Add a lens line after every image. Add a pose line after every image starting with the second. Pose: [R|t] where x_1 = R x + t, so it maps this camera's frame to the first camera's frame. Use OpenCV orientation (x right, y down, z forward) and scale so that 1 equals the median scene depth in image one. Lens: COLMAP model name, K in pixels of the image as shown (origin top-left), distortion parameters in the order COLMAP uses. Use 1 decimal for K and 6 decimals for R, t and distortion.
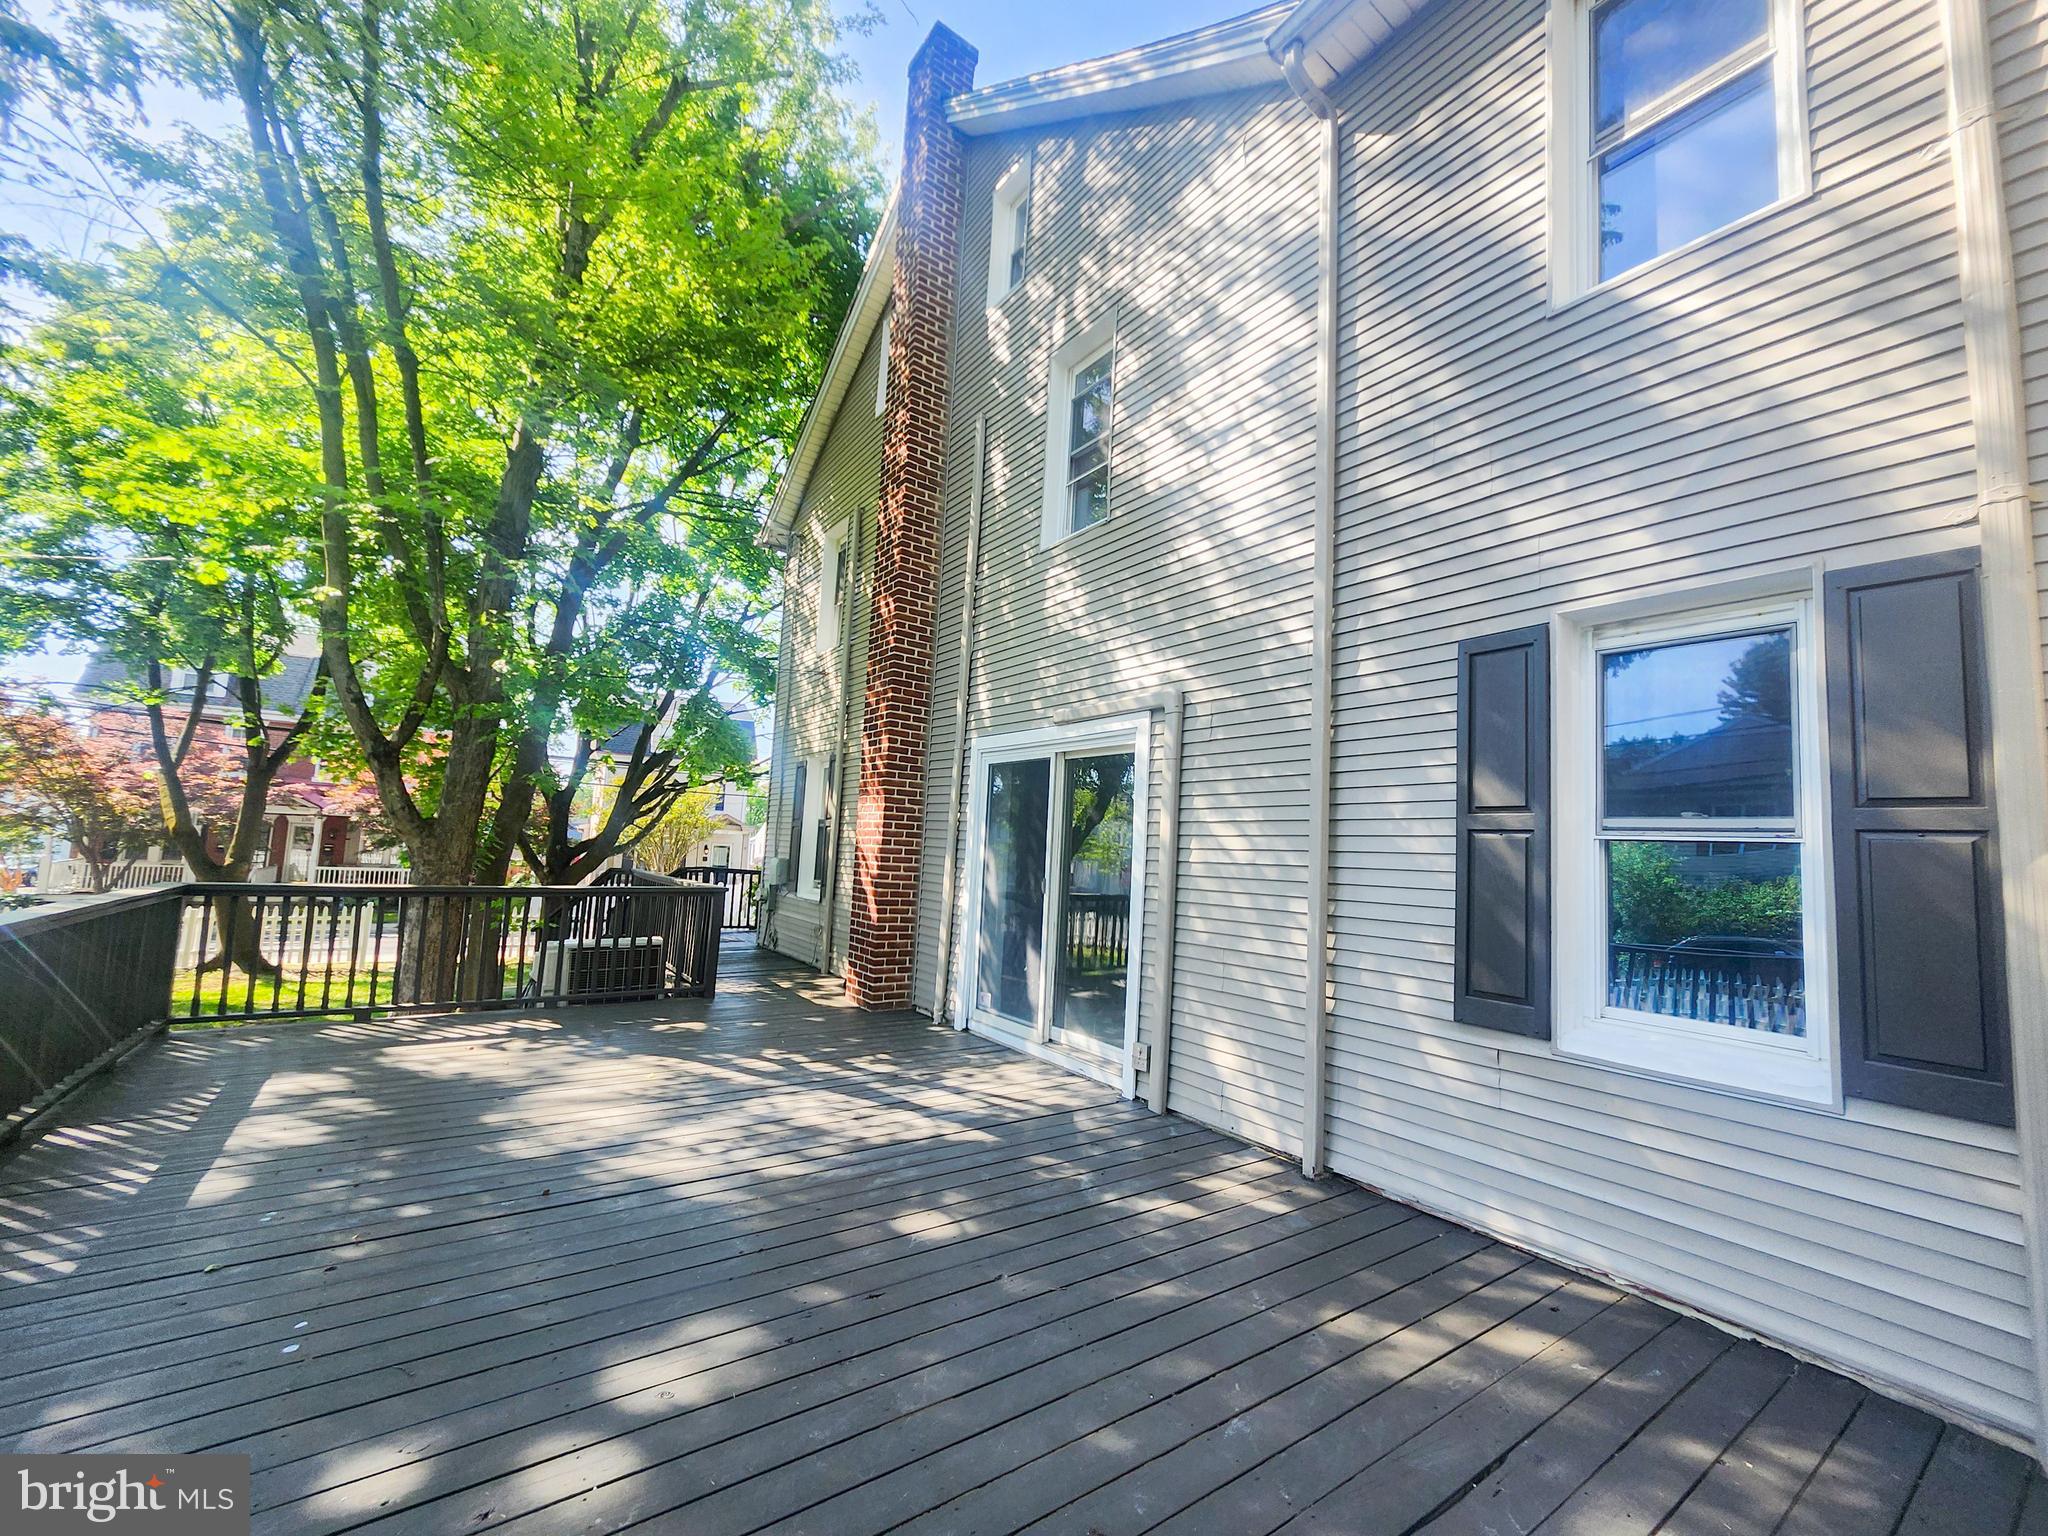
lens RADIAL K [[811.1, 0, 1029.7], [0, 811.1, 795.8], [0, 0, 1]] dist [0.003544, 0.000122]
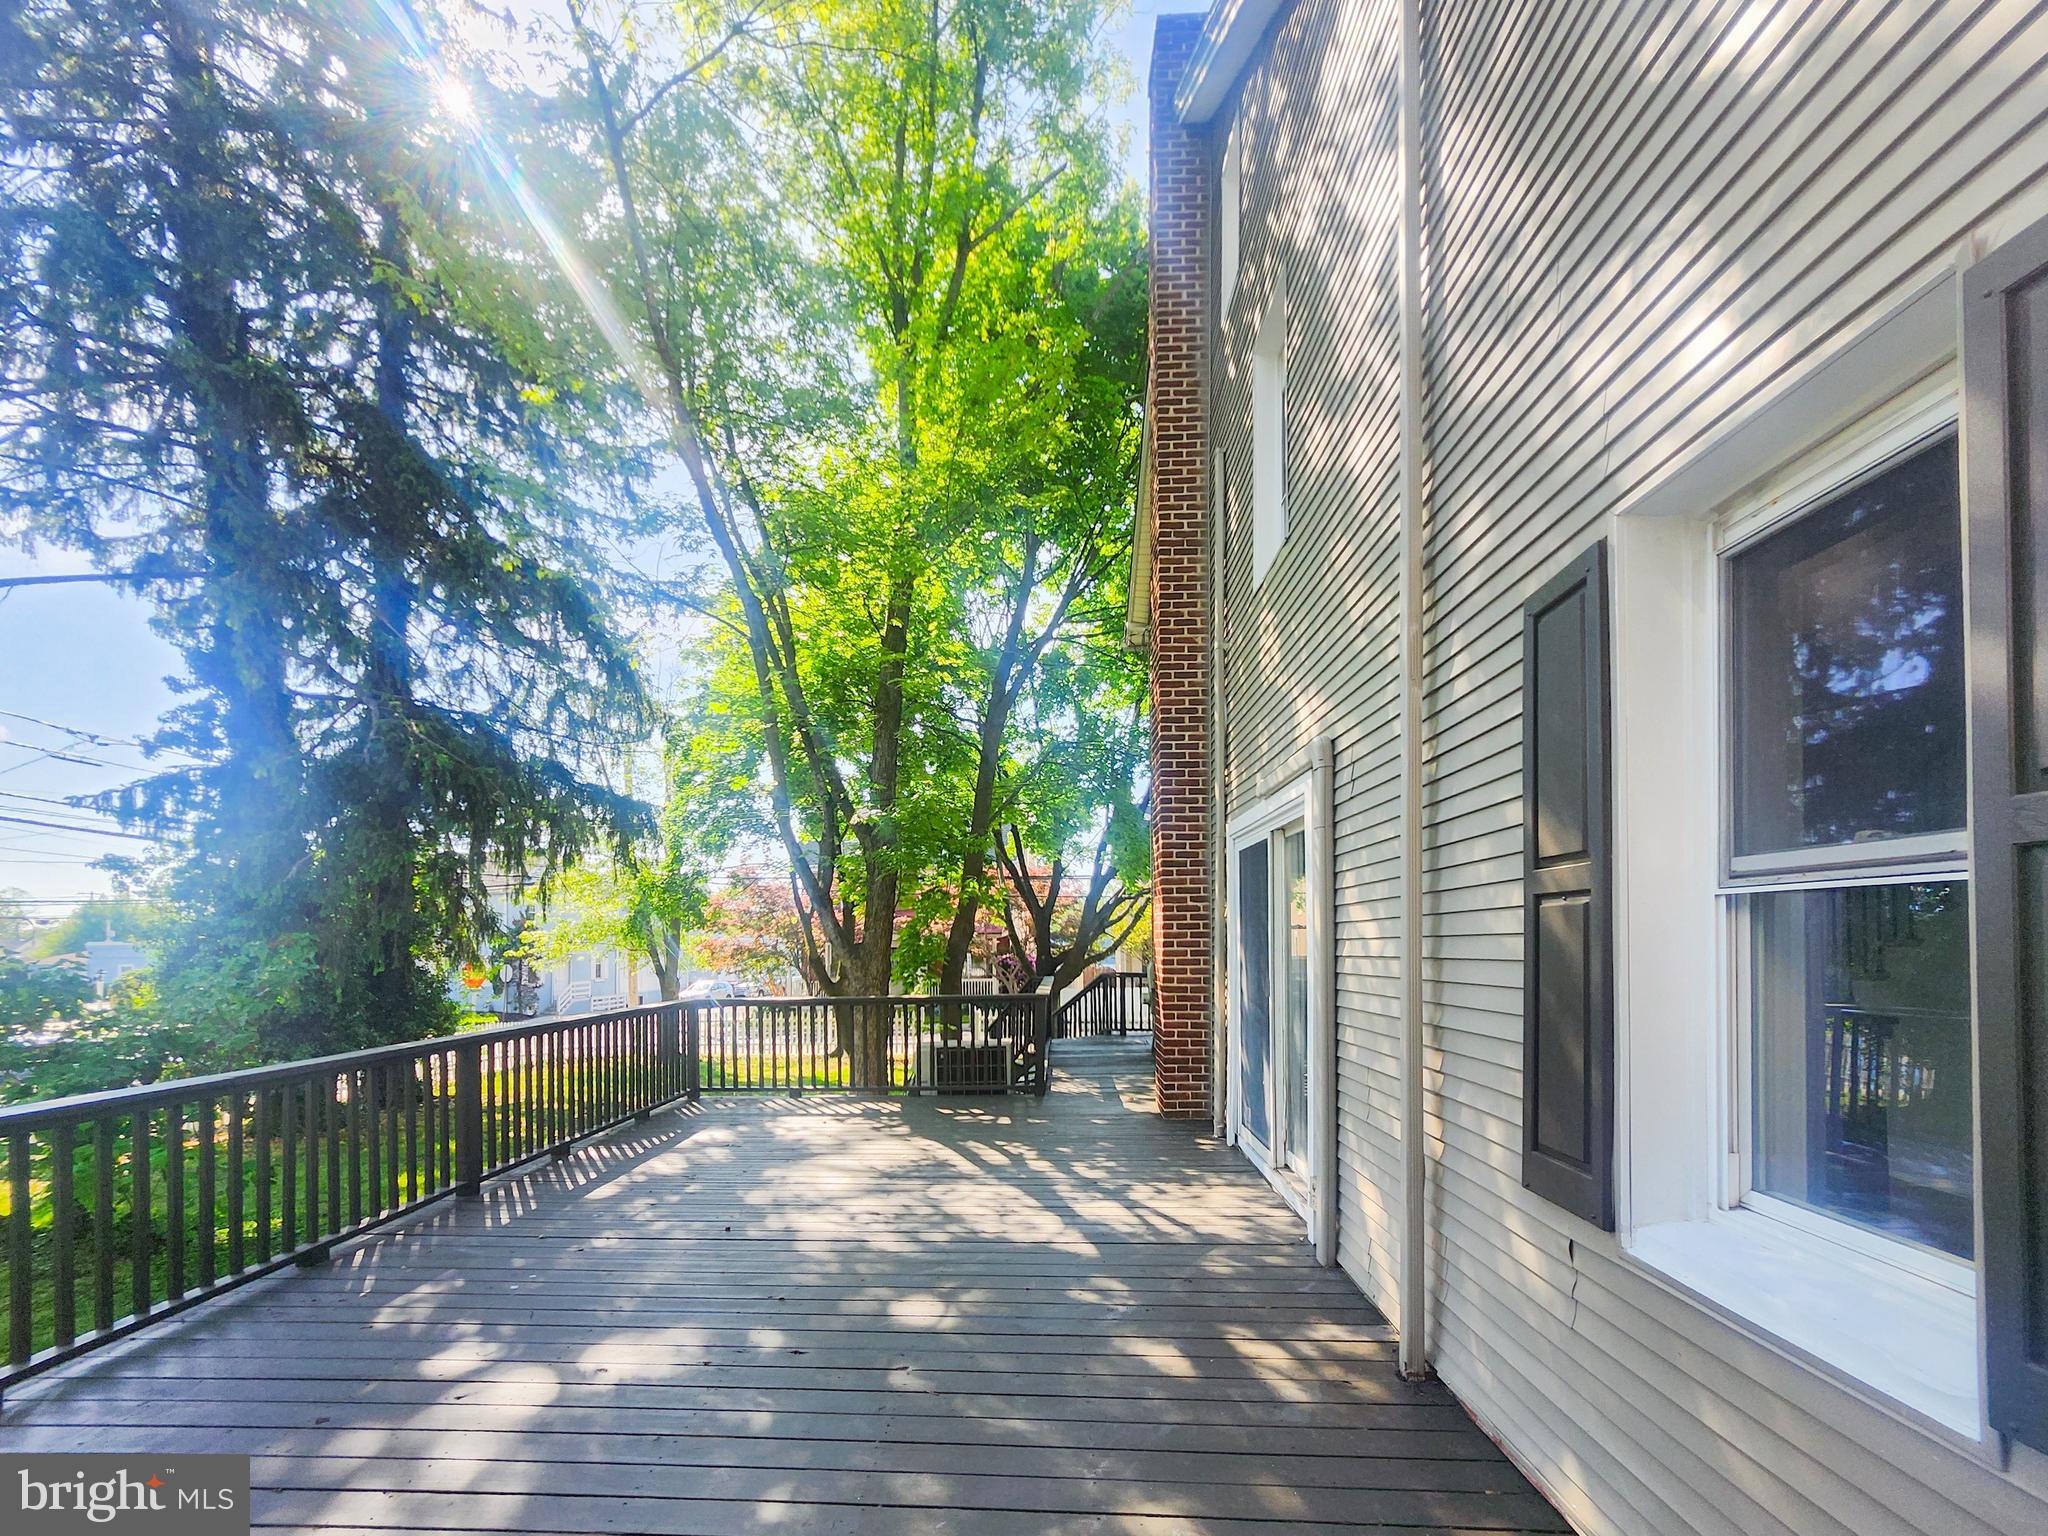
lens RADIAL K [[849.9, 0, 989.2], [0, 849.9, 938.6], [0, 0, 1]] dist [0.017952, 0.000207]
pose [[0.778671, -0.056963, -0.624841, 0.438989], [0.090324, 0.995674, 0.021790, 0.015533], [0.620896, -0.073405, 0.780448, 0.141245]]
